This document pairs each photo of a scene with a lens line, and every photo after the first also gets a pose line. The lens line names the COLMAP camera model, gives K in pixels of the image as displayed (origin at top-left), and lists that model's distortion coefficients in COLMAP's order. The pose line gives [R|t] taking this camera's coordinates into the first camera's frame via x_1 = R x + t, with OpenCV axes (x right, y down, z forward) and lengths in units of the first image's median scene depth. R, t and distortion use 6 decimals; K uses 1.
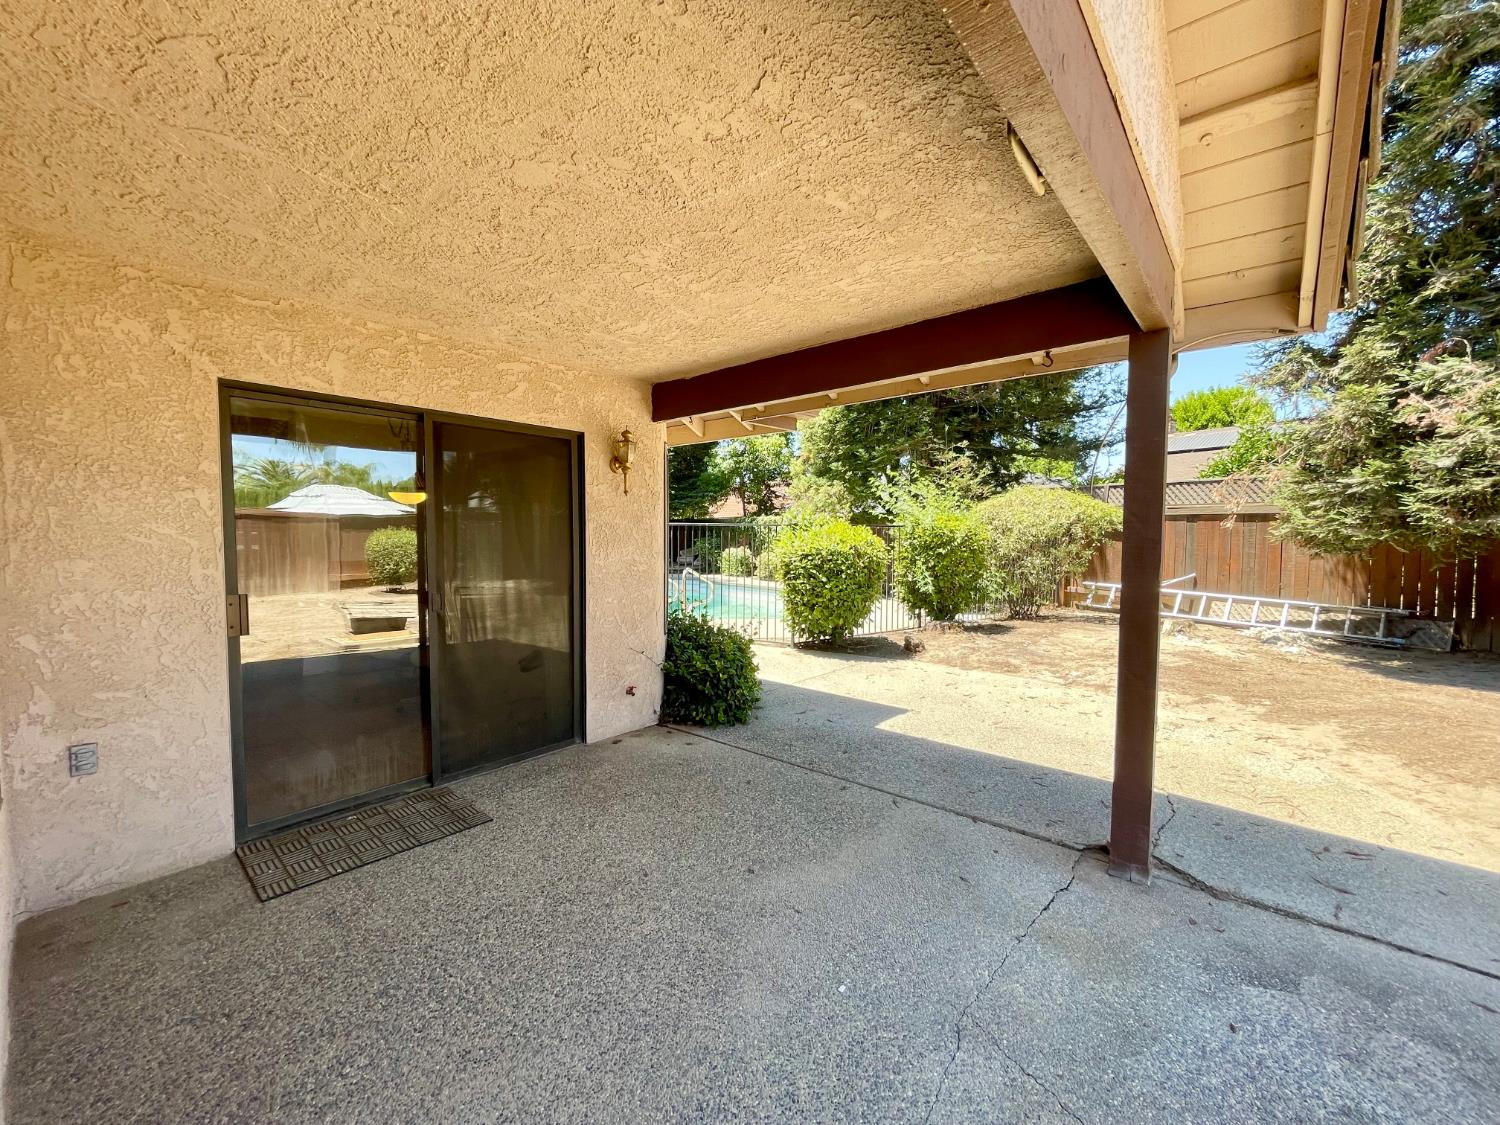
lens RADIAL K [[604.7, 0, 754.5], [0, 604.7, 561.7], [0, 0, 1]] dist [-0.000170, -0.000730]
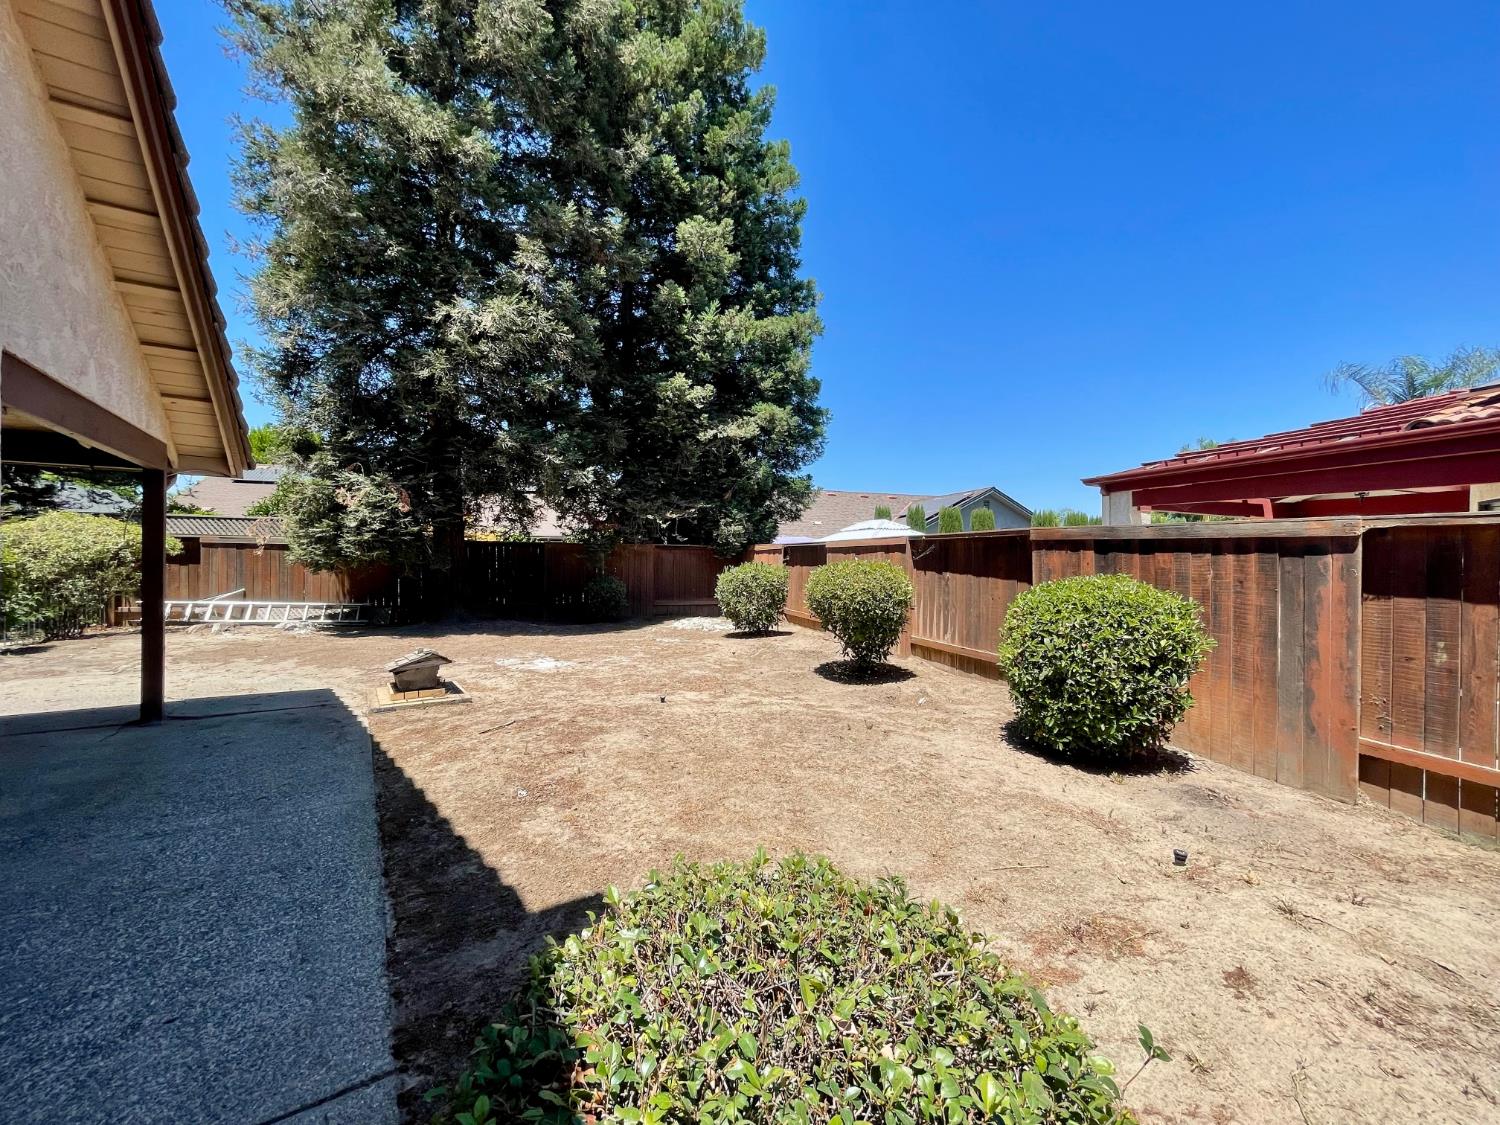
lens RADIAL K [[604.7, 0, 754.2], [0, 604.7, 563.3], [0, 0, 1]] dist [-0.000170, -0.000730]
pose [[0.283698, -0.003847, 0.958906, -0.263598], [0.037312, 0.999279, -0.007030, 0.019154], [-0.958188, 0.037773, 0.283637, -0.537880]]
